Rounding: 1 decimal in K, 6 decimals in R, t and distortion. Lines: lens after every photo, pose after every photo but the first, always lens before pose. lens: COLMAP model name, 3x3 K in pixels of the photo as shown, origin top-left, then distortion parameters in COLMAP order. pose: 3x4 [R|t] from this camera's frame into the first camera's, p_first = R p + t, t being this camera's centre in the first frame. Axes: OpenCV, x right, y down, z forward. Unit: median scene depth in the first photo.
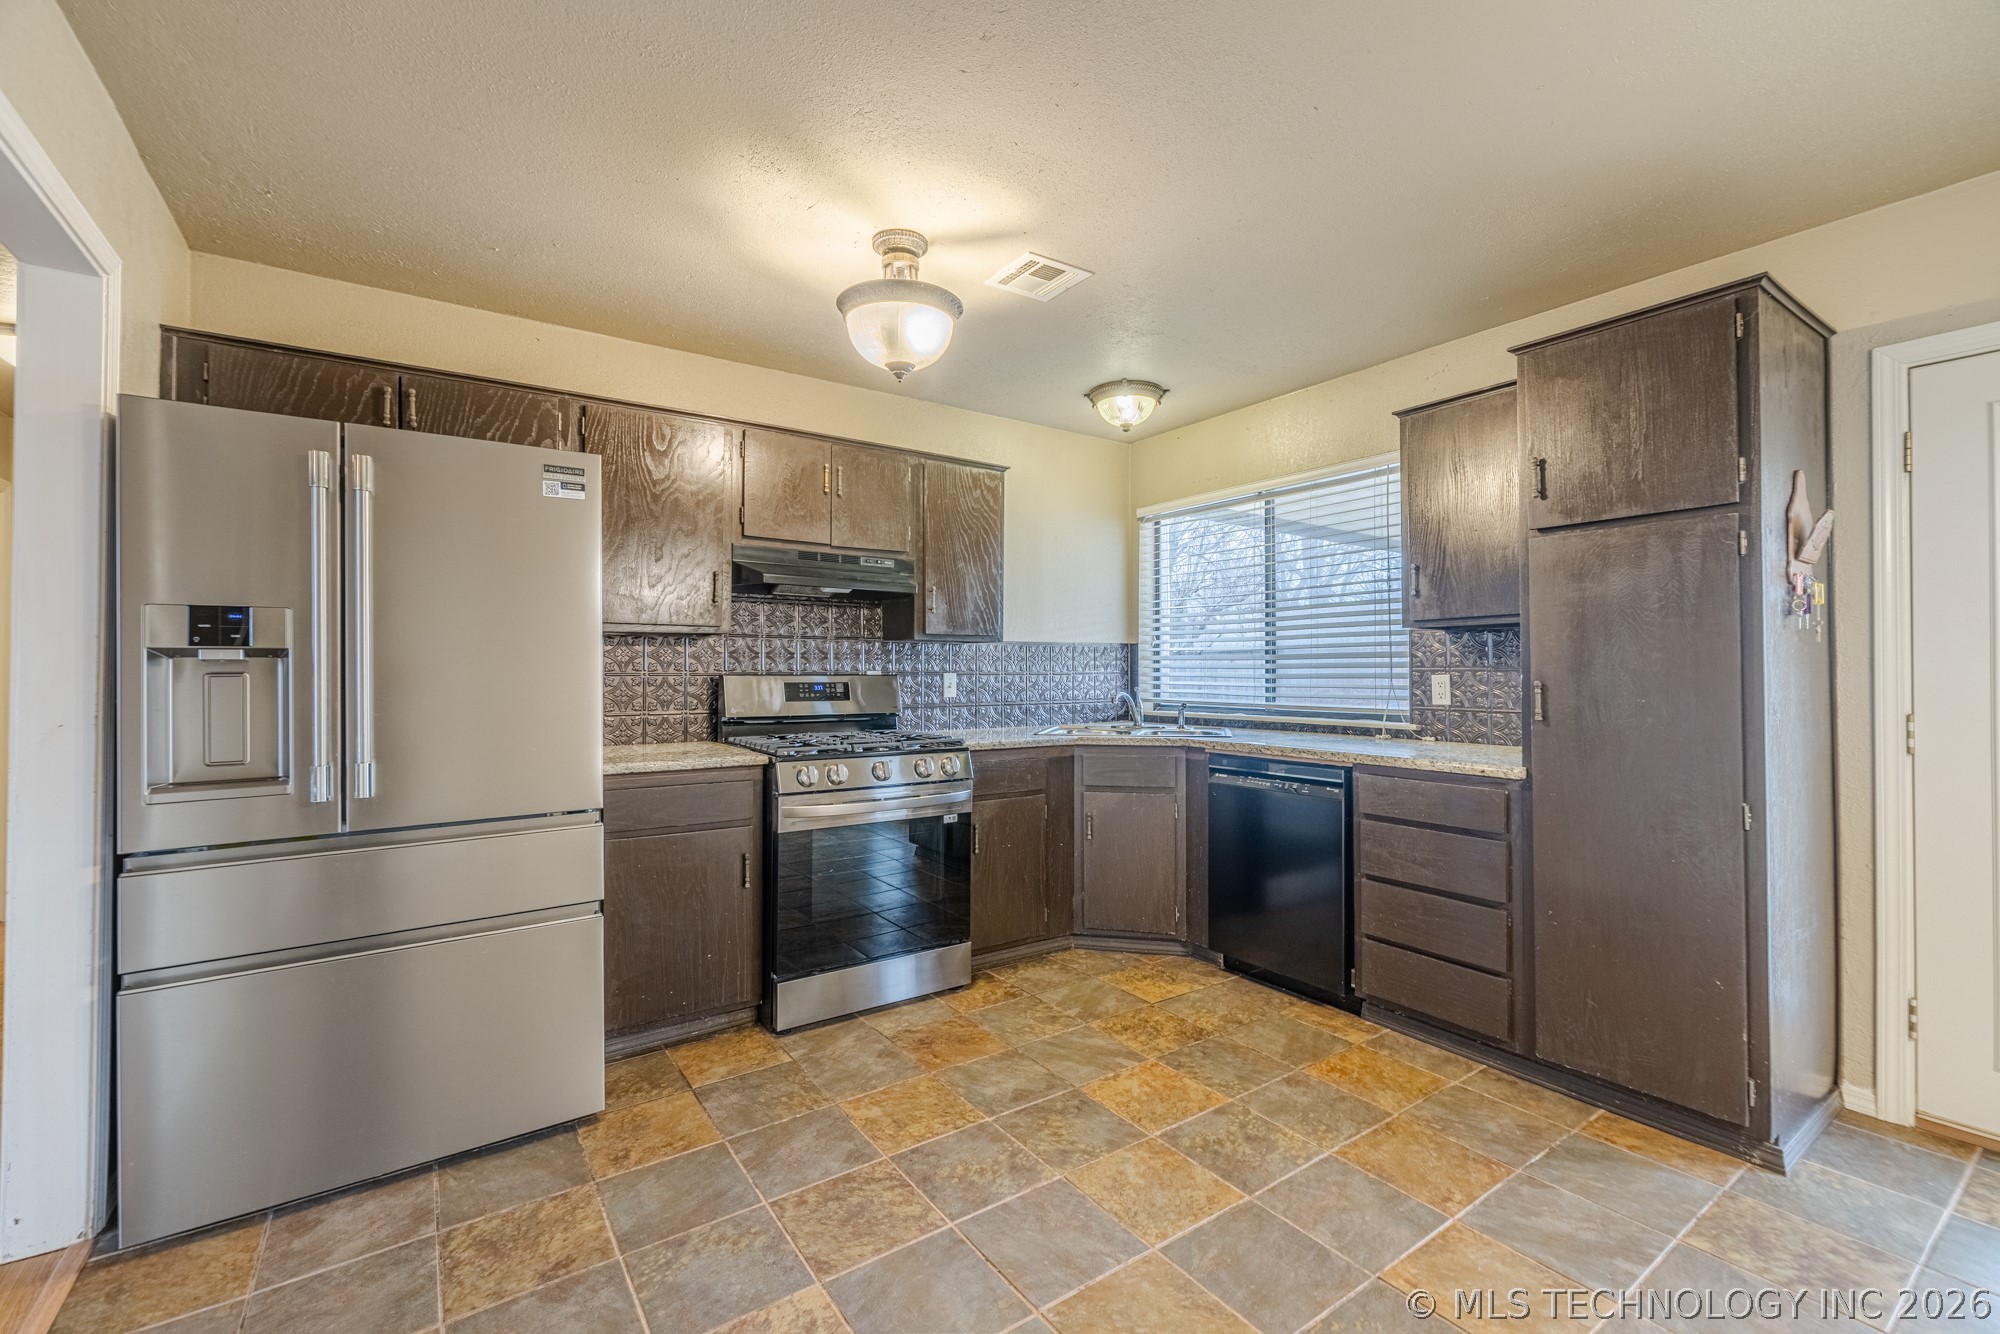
lens RADIAL K [[839.6, 0, 994.0], [0, 839.6, 666.1], [0, 0, 1]] dist [-0.000730, 0.000764]
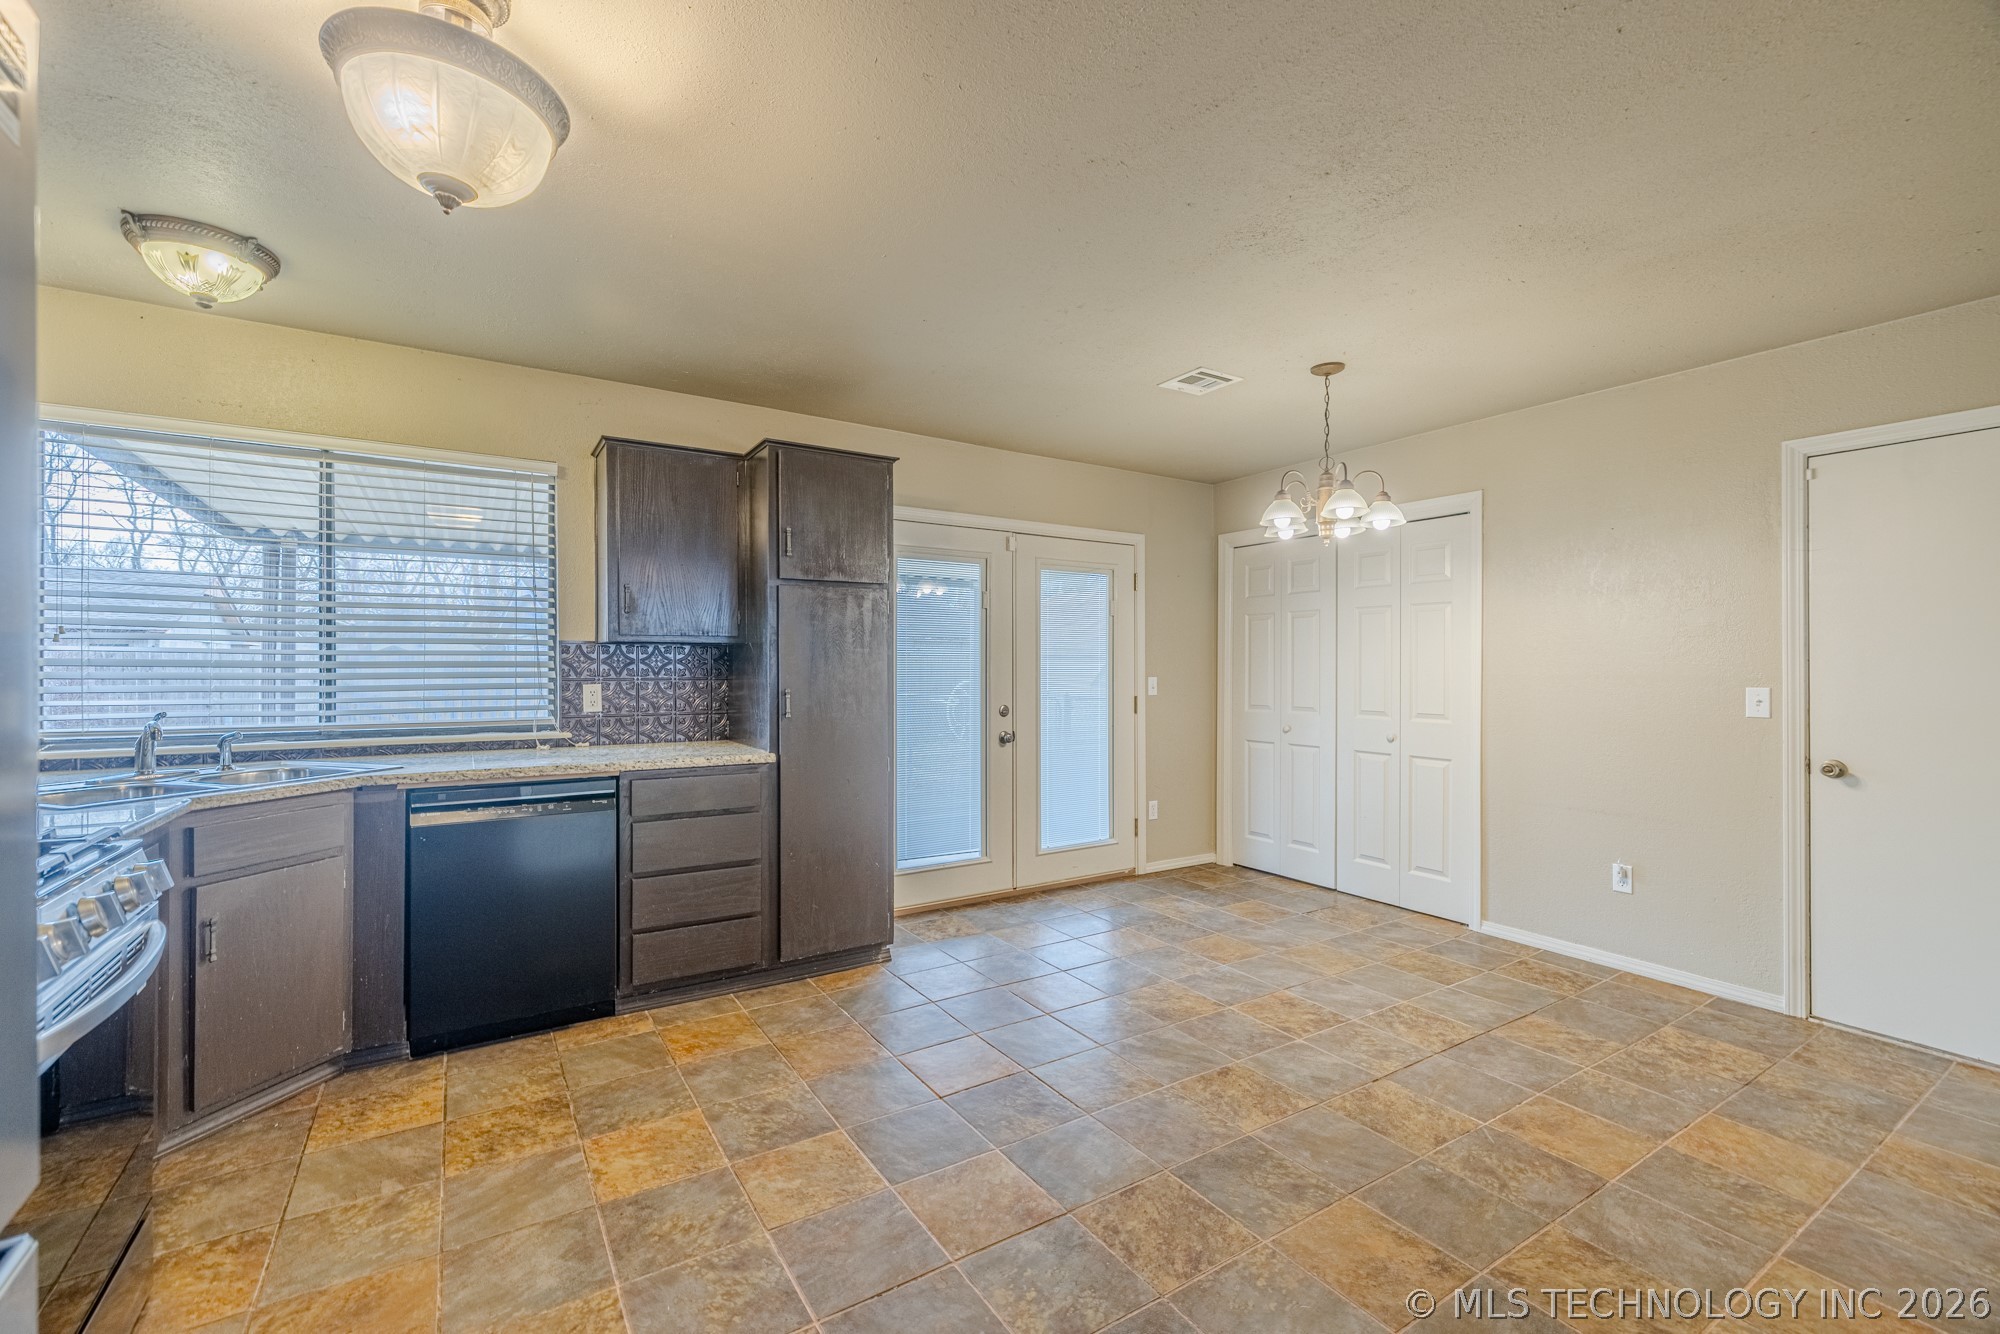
lens RADIAL K [[838.1, 0, 991.3], [0, 838.1, 665.9], [0, 0, 1]] dist [0.000935, 0.000150]
pose [[0.036483, 0.002899, 0.999330, -0.617129], [-0.007580, 0.999968, -0.002624, -0.016552], [-0.999306, -0.007479, 0.036504, 0.525652]]
